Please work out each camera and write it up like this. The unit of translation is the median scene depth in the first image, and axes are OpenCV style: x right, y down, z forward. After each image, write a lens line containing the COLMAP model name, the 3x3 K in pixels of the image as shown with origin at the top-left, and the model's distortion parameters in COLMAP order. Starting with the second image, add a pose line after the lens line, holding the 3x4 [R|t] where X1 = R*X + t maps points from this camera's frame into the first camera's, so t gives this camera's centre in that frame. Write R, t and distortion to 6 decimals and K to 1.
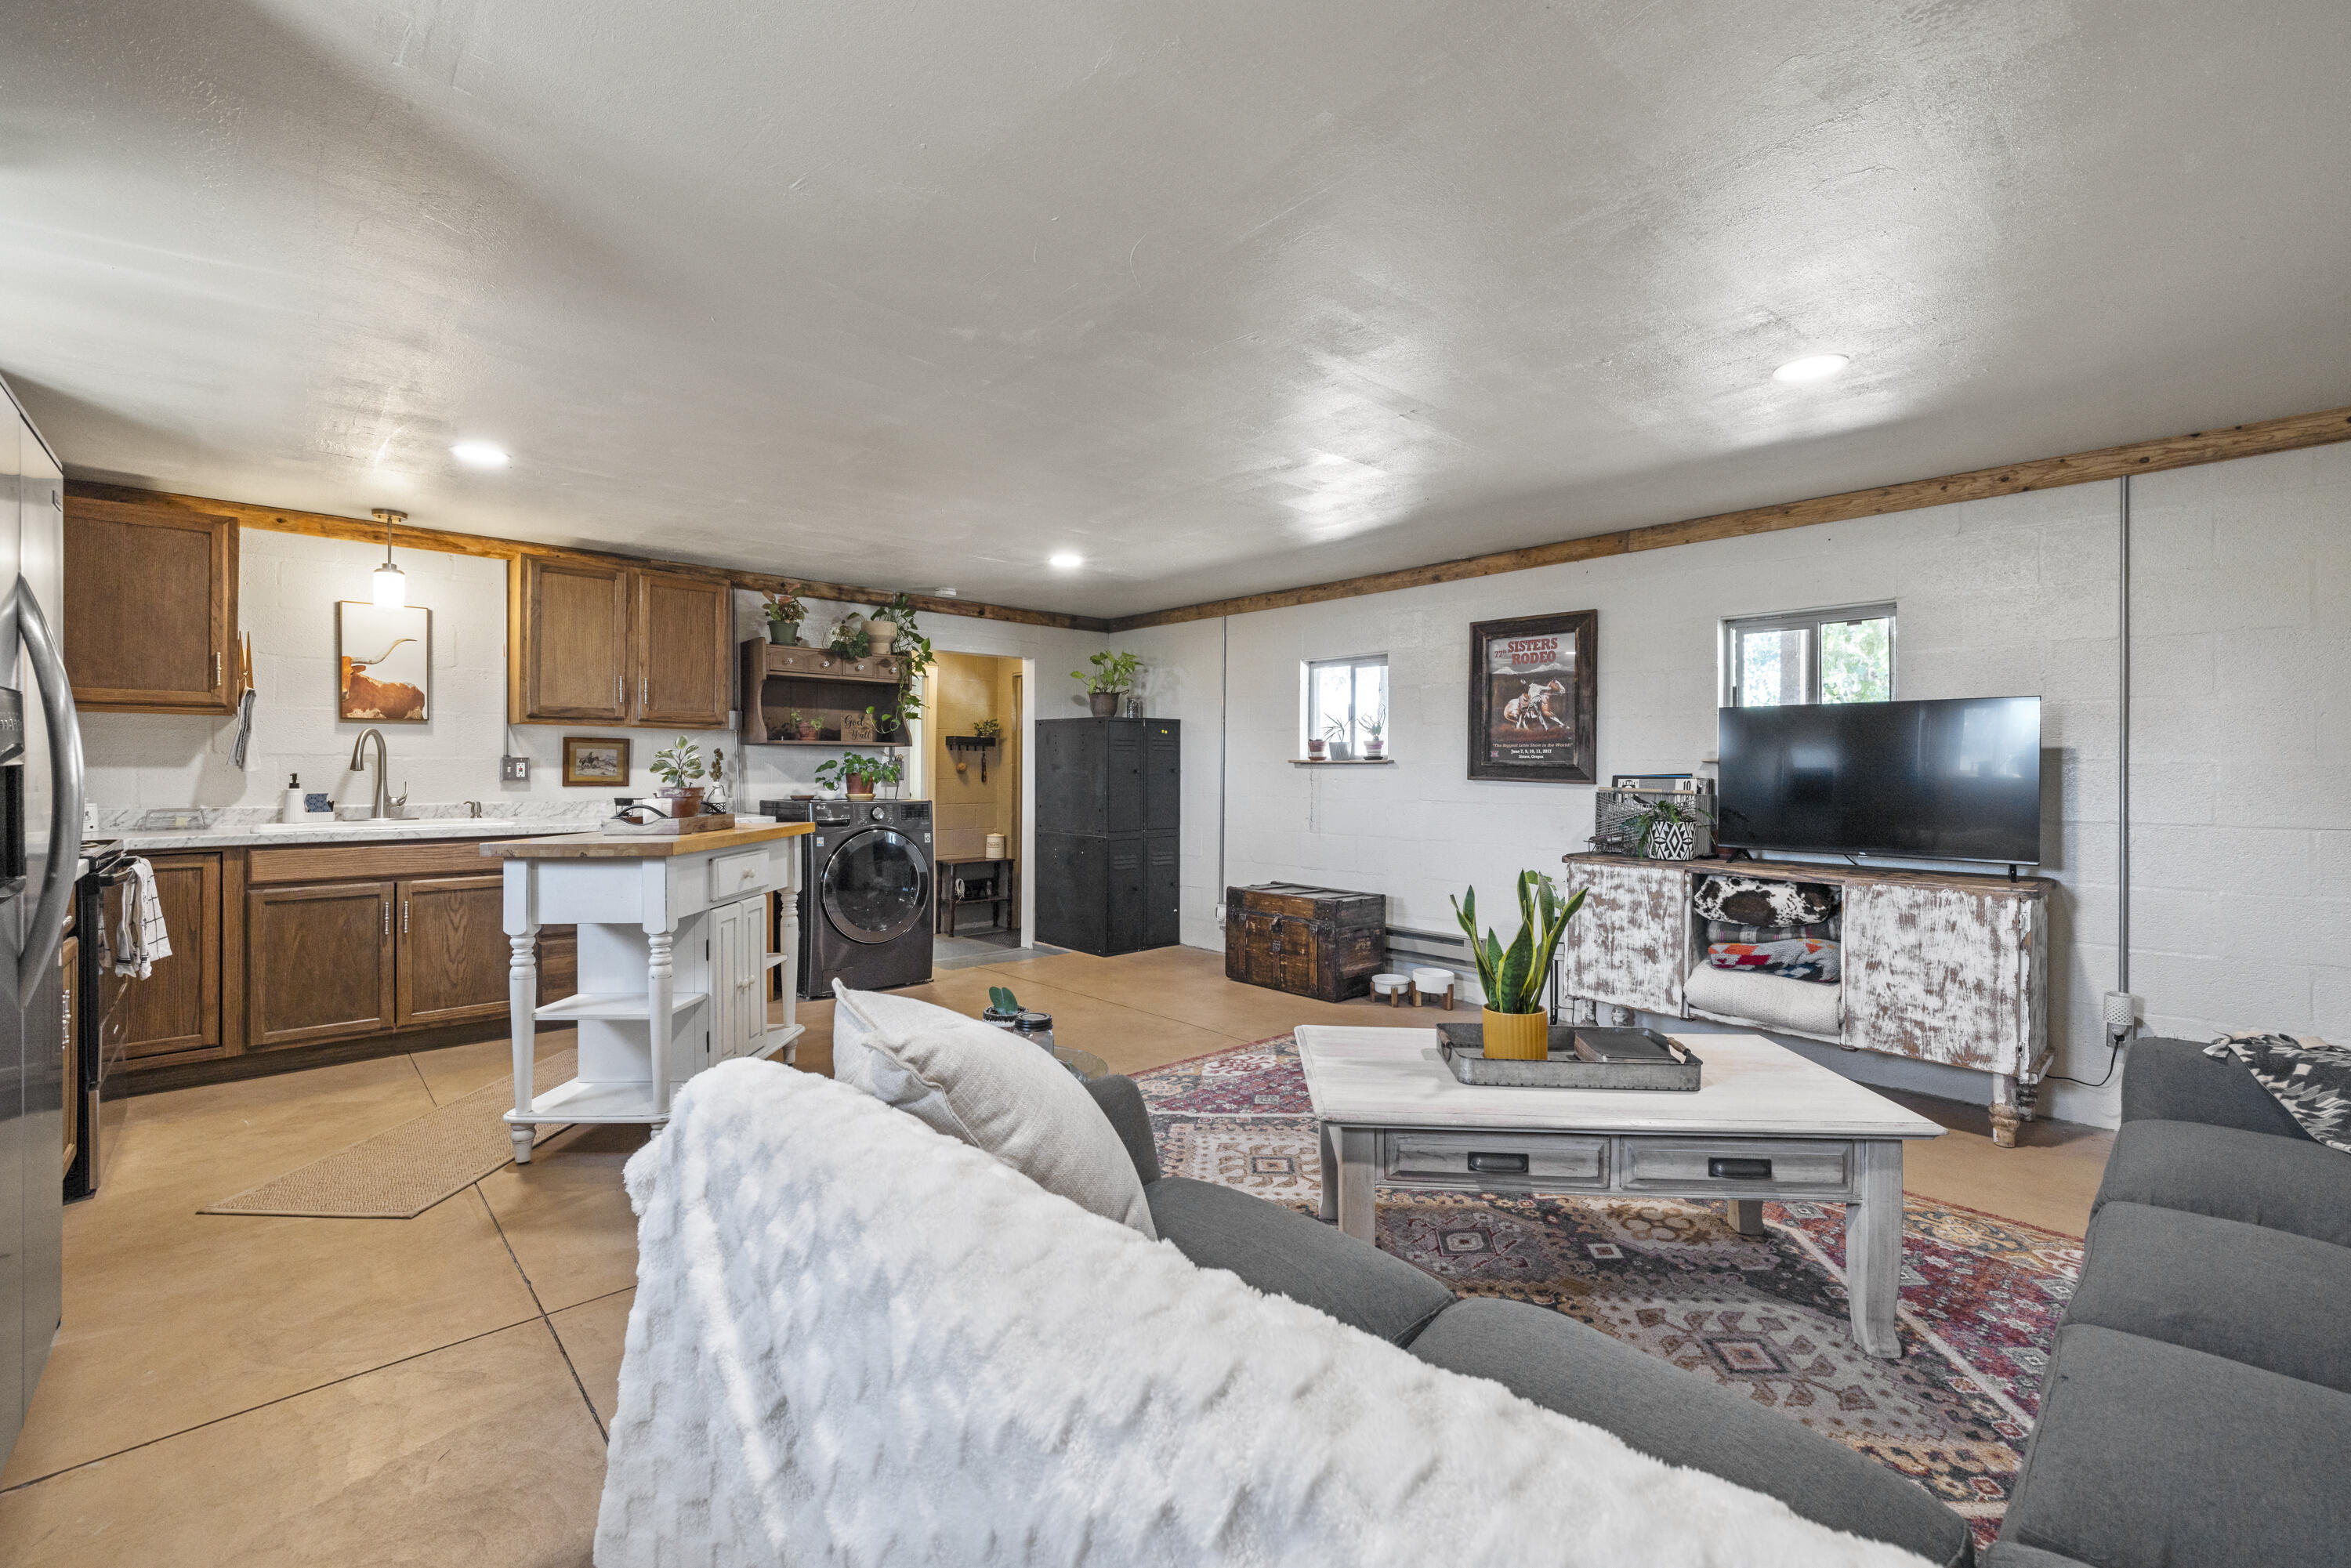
lens RADIAL K [[996.4, 0, 1168.1], [0, 996.4, 769.7], [0, 0, 1]] dist [-0.003425, -0.000101]
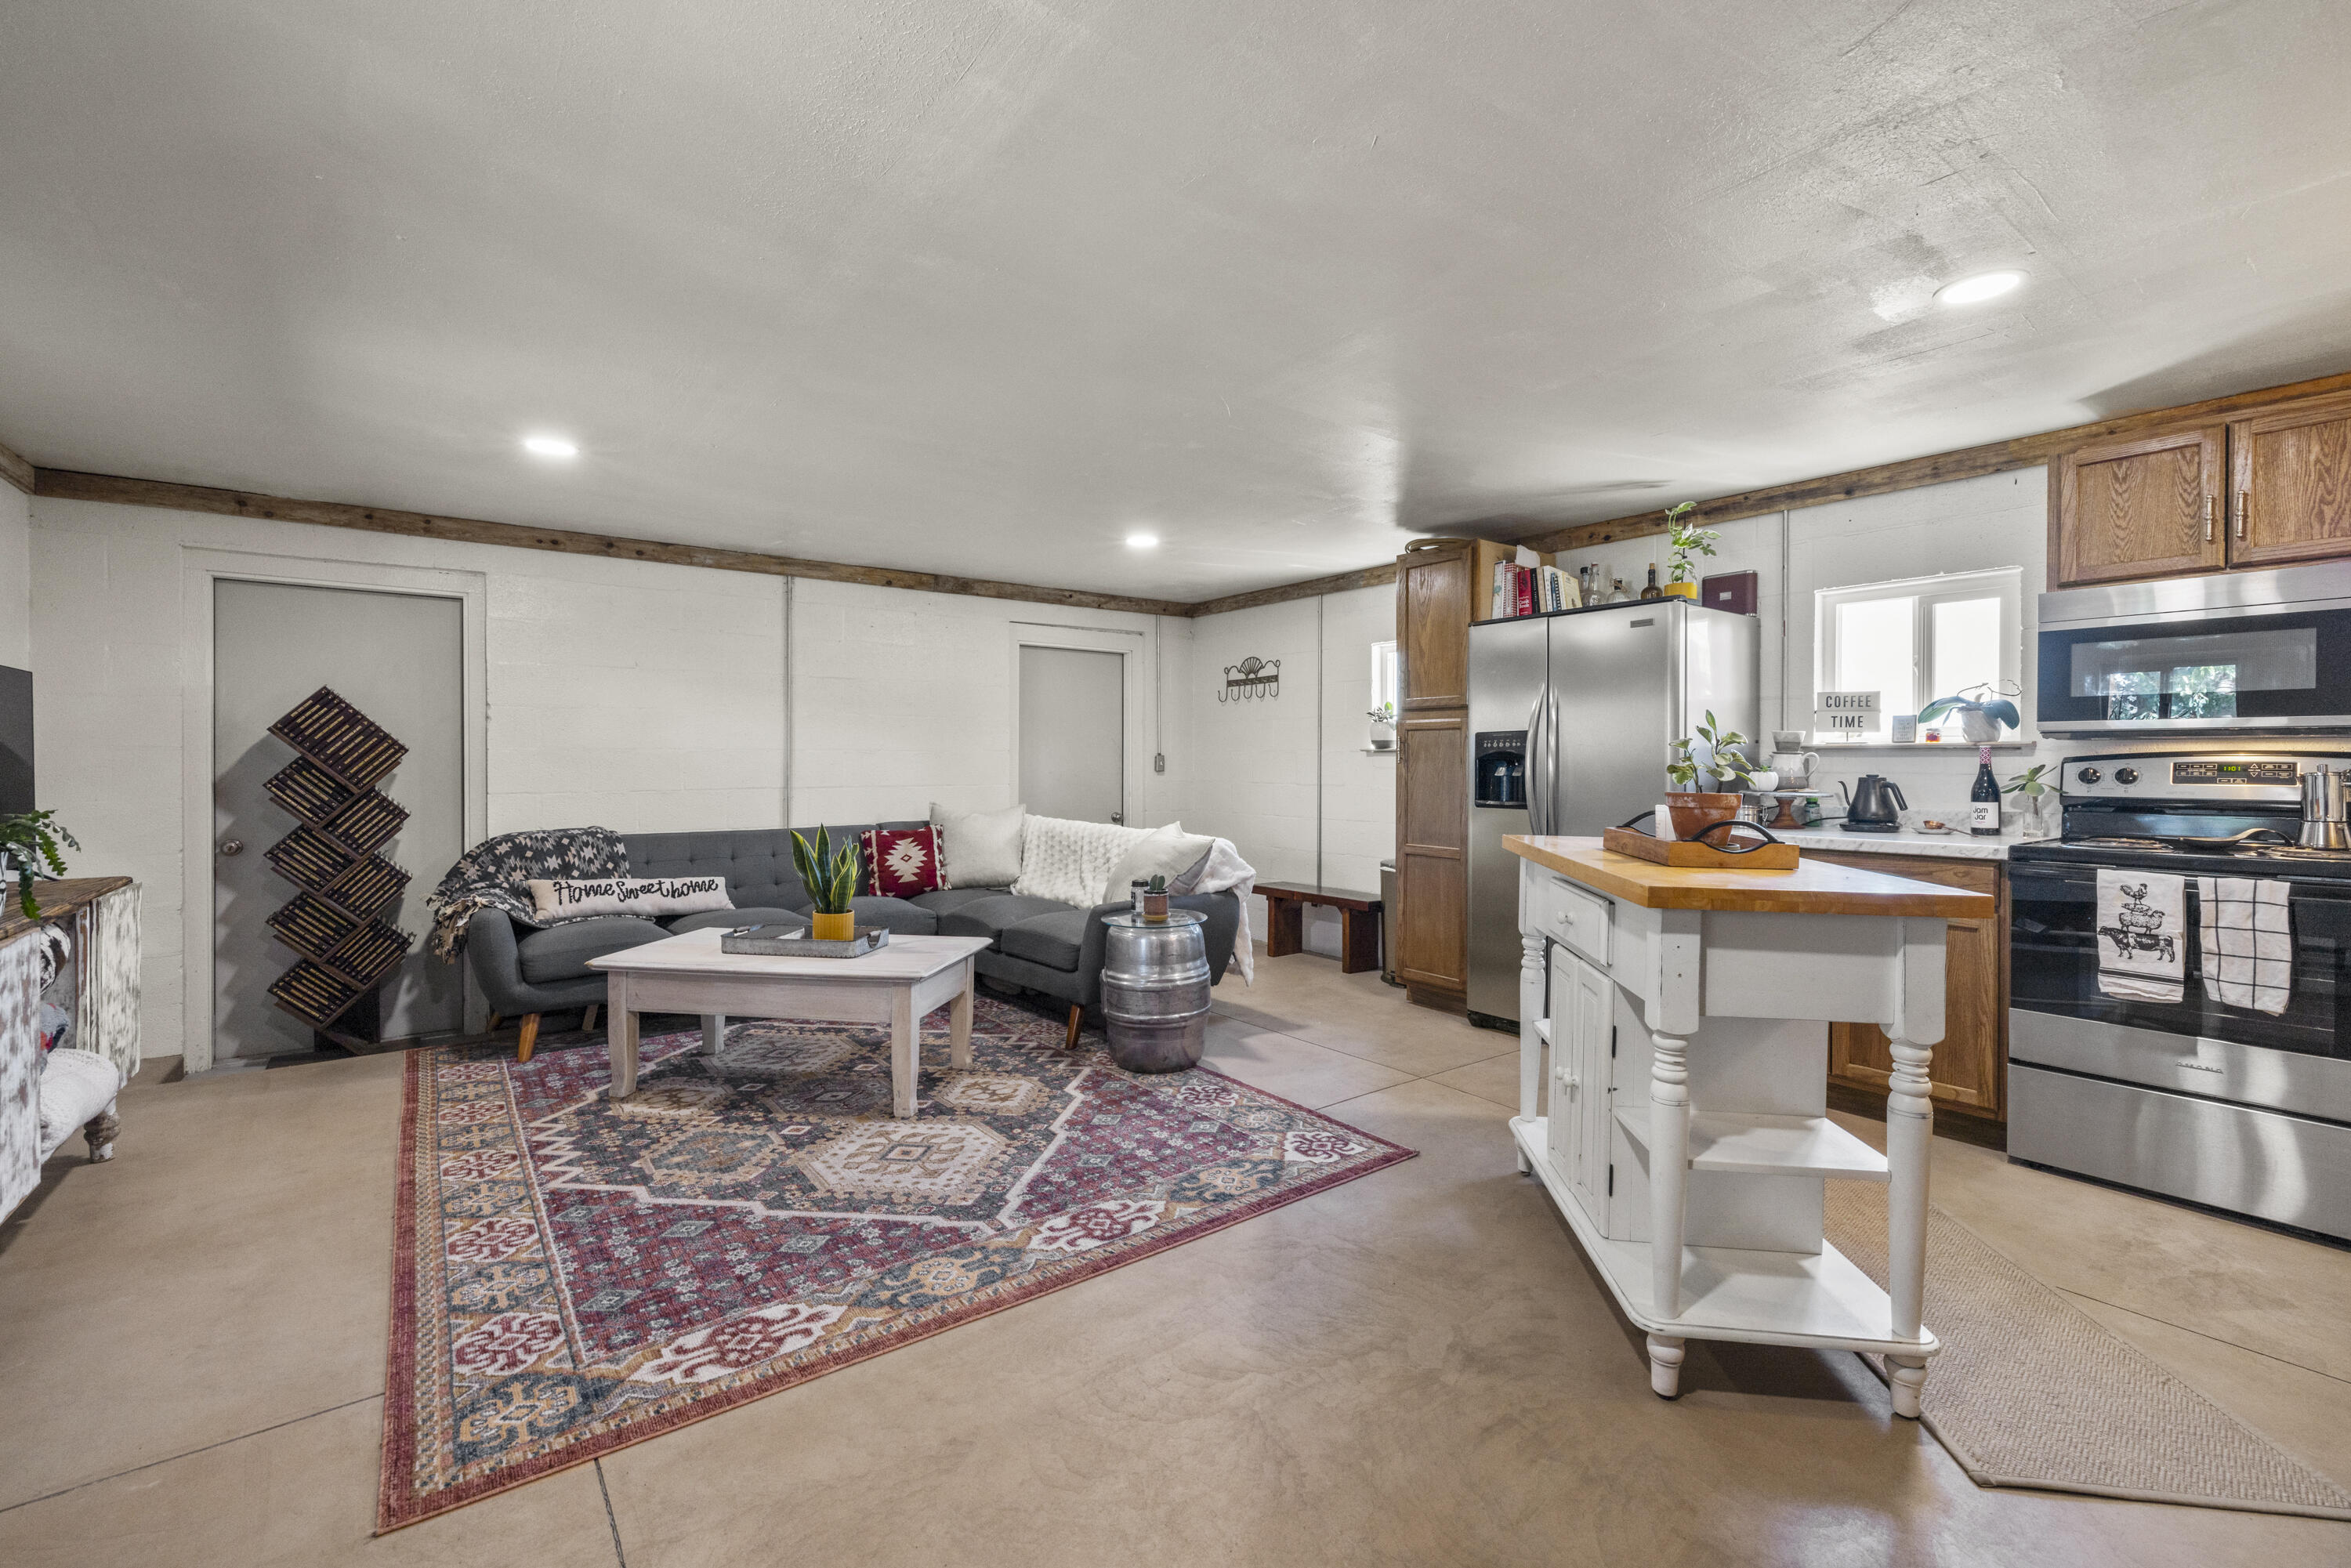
lens RADIAL K [[996.4, 0, 1165.0], [0, 996.4, 771.5], [0, 0, 1]] dist [-0.003425, -0.000101]
pose [[-0.994931, -0.007621, 0.100276, -0.178852], [-0.006192, 0.999875, 0.014551, -0.001879], [-0.100374, 0.013856, -0.994853, 1.396976]]
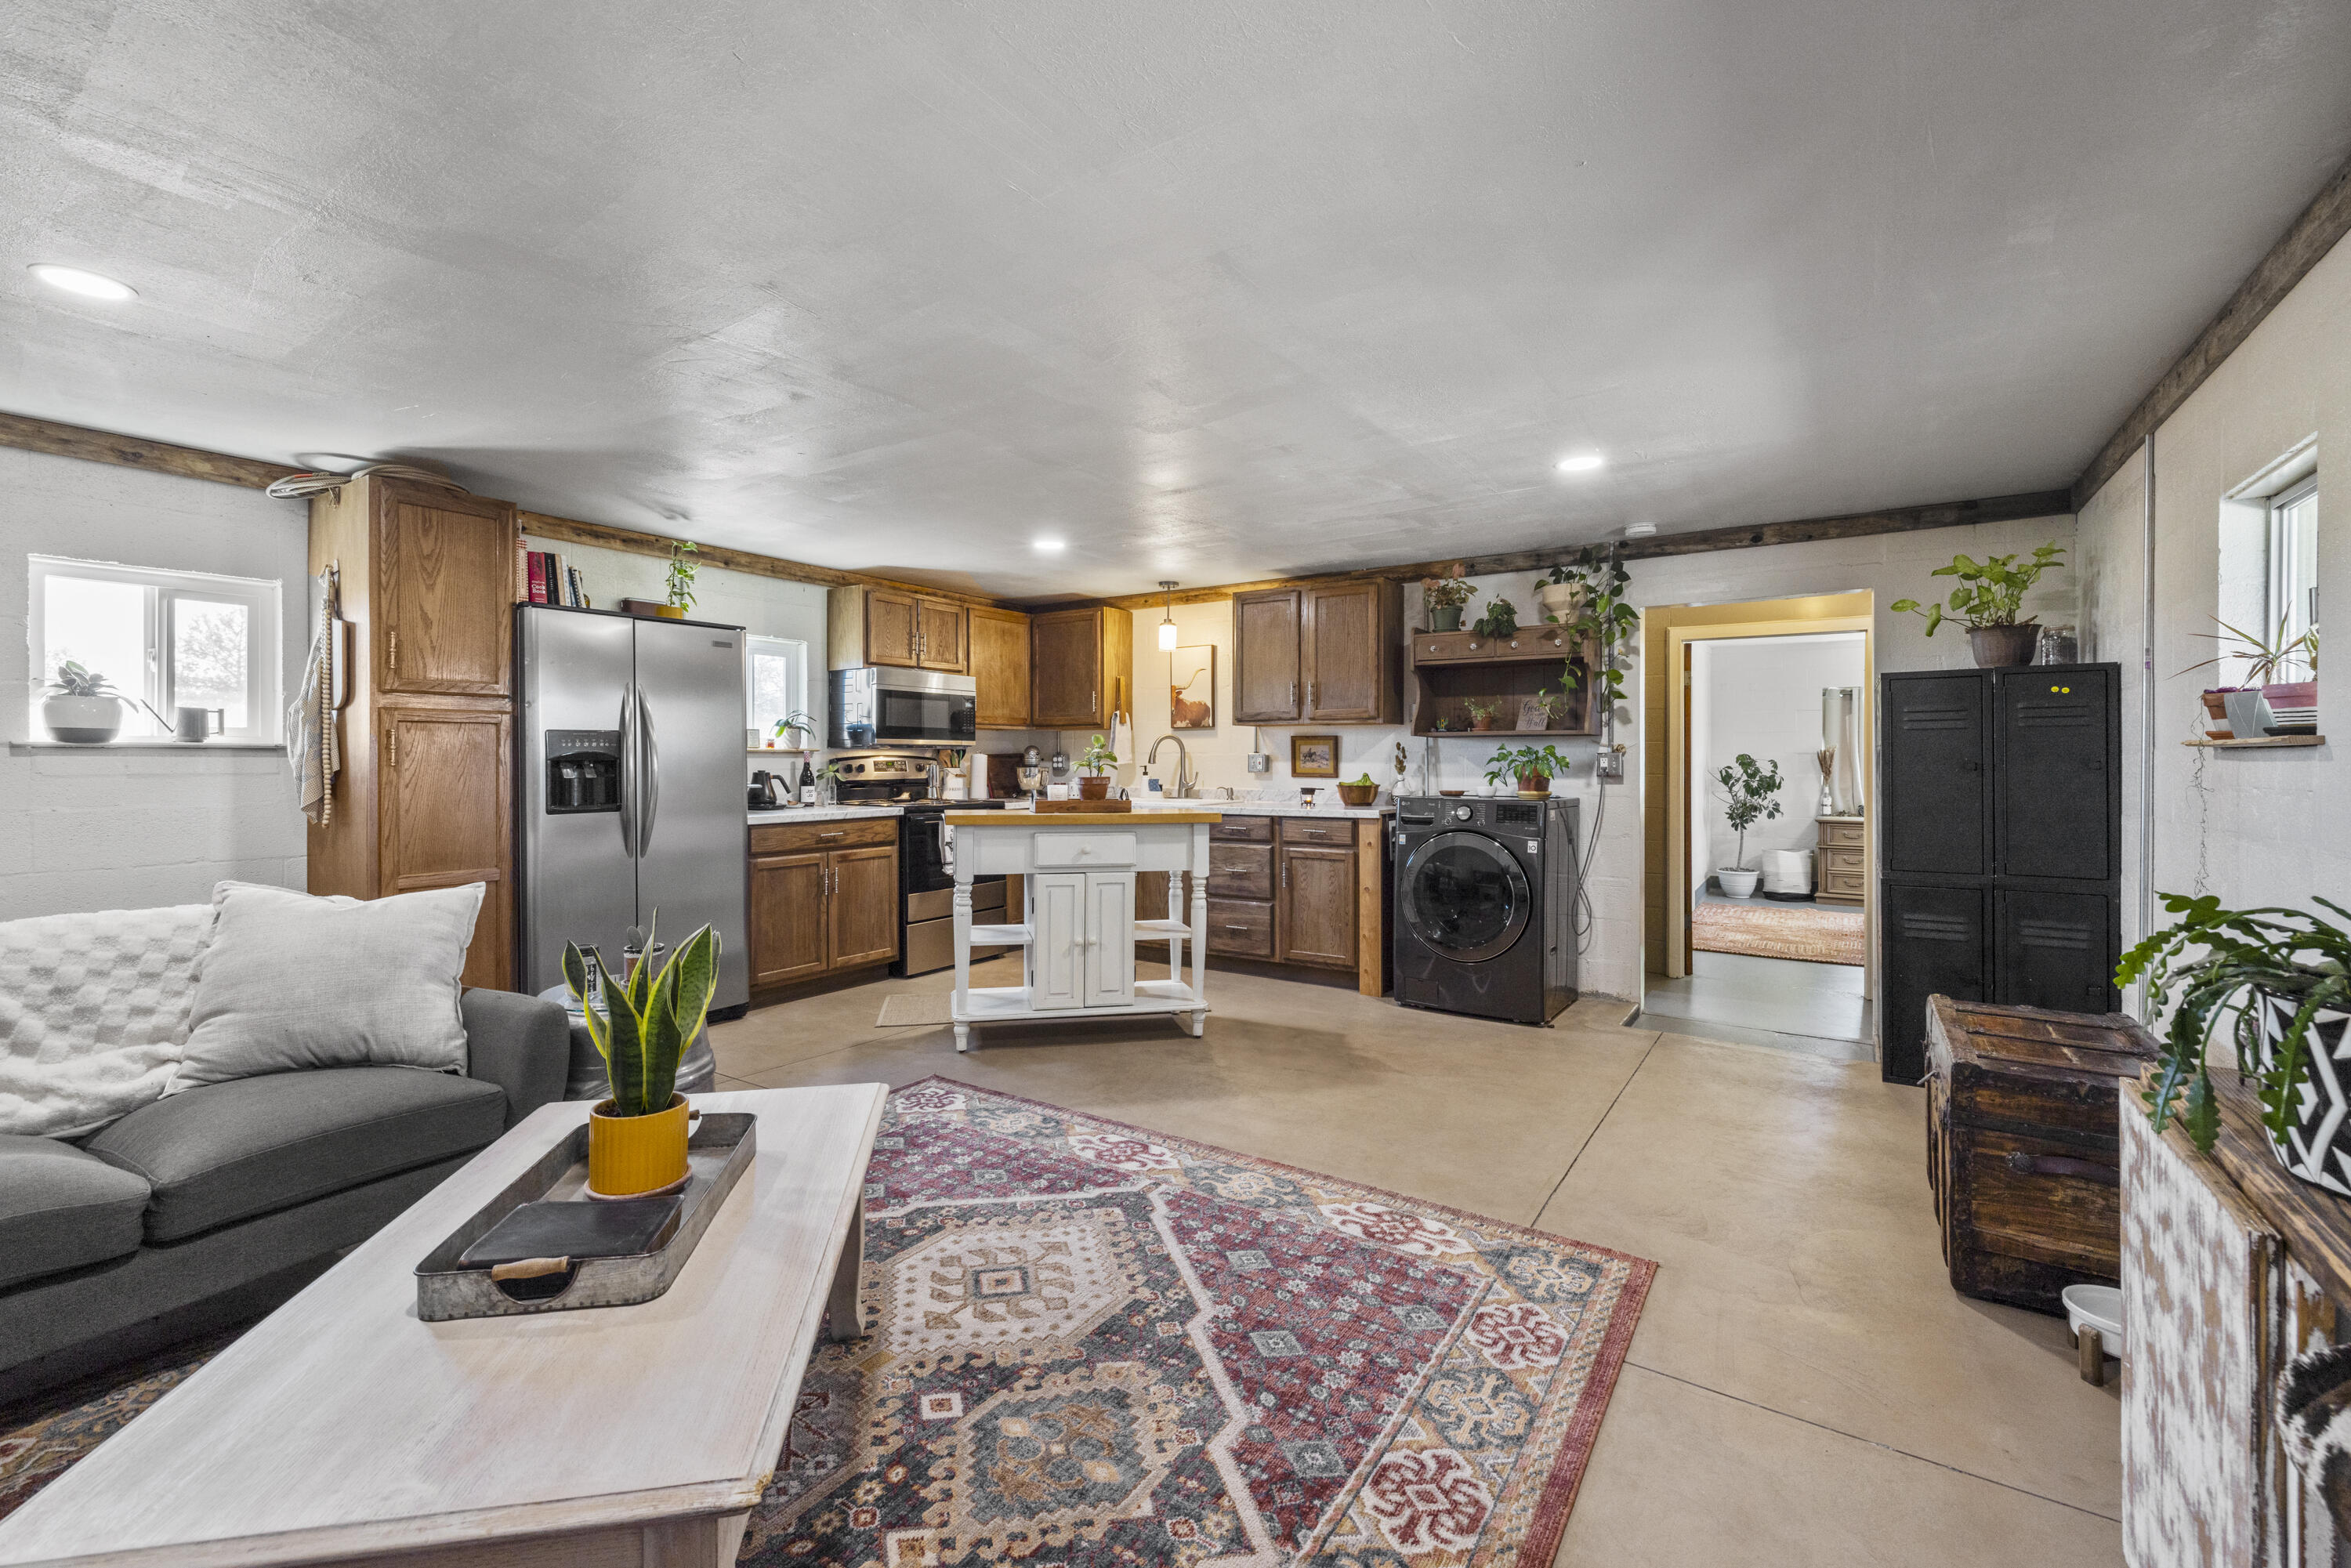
lens RADIAL K [[996.4, 0, 1158.9], [0, 996.4, 764.8], [0, 0, 1]] dist [-0.003425, -0.000101]
pose [[0.227715, 0.000981, -0.973727, 0.620322], [-0.000219, 1.000000, 0.000956, 0.000876], [0.973728, -0.000004, 0.227715, 0.671259]]
